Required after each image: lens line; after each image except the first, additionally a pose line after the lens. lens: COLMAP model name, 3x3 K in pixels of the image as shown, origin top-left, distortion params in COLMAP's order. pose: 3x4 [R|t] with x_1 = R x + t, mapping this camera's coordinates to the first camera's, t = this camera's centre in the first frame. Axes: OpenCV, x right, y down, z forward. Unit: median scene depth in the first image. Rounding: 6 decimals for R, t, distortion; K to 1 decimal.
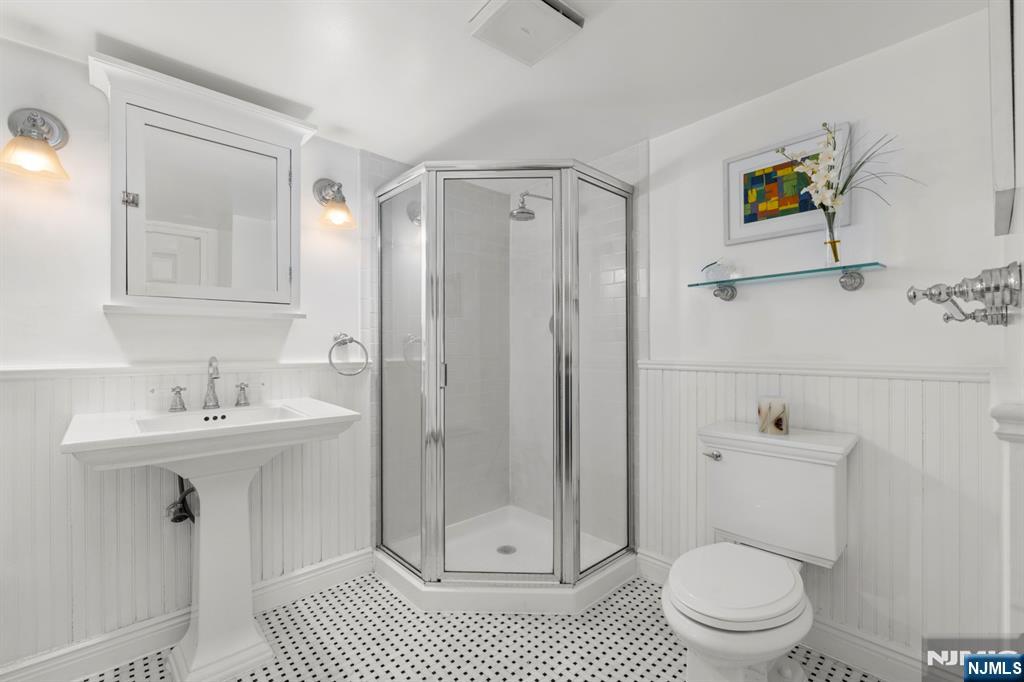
lens RADIAL K [[439.6, 0, 509.2], [0, 439.6, 345.4], [0, 0, 1]] dist [0.000279, 0.001188]
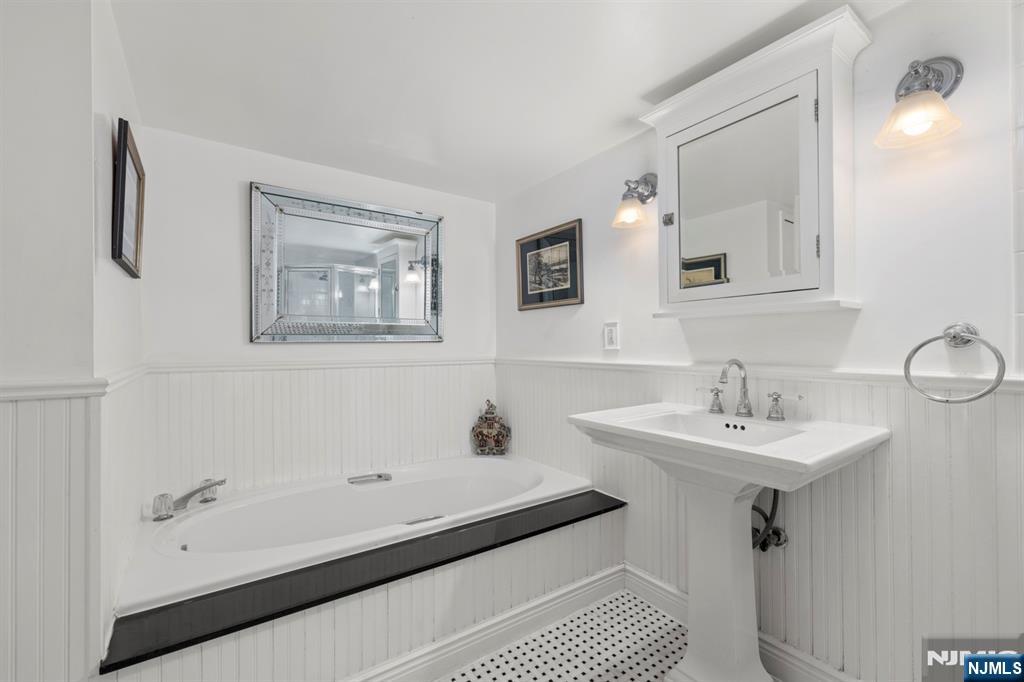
lens RADIAL K [[439.6, 0, 512.2], [0, 439.6, 345.8], [0, 0, 1]] dist [0.000279, 0.001188]
pose [[-0.121635, 0.000096, -0.992575, 0.262638], [0.006364, 0.999980, -0.000684, -0.004116], [0.992555, -0.006400, -0.121633, 0.595782]]
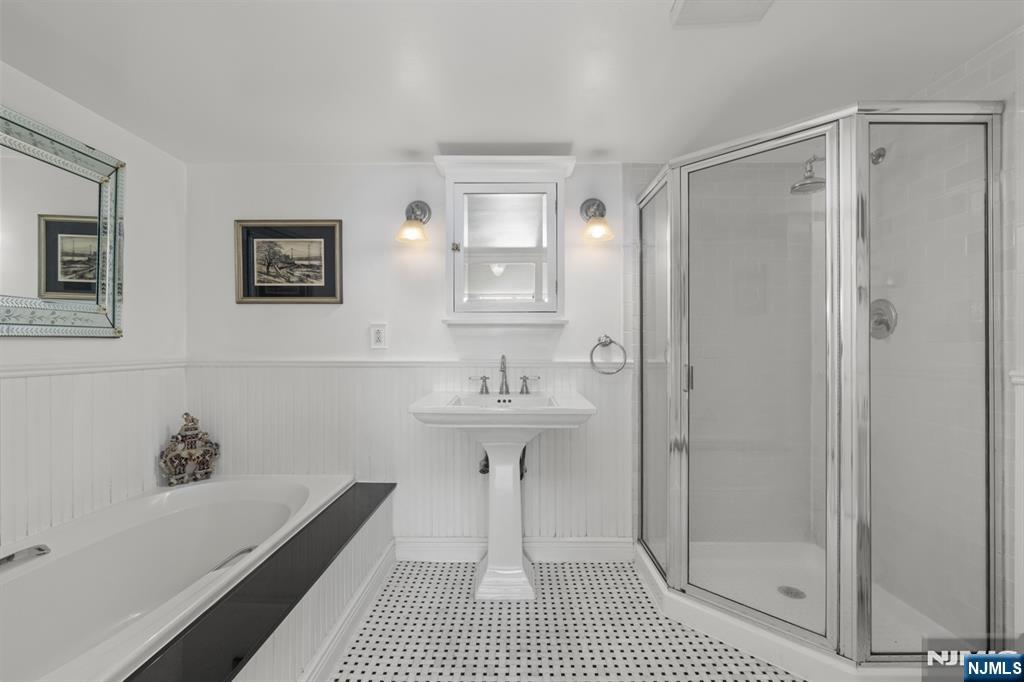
lens RADIAL K [[439.6, 0, 511.5], [0, 439.6, 345.0], [0, 0, 1]] dist [0.000279, 0.001188]
pose [[0.733947, 0.000908, -0.679206, 0.224340], [-0.000237, 0.999999, 0.001082, -0.005158], [0.679207, -0.000633, 0.733946, 0.038271]]
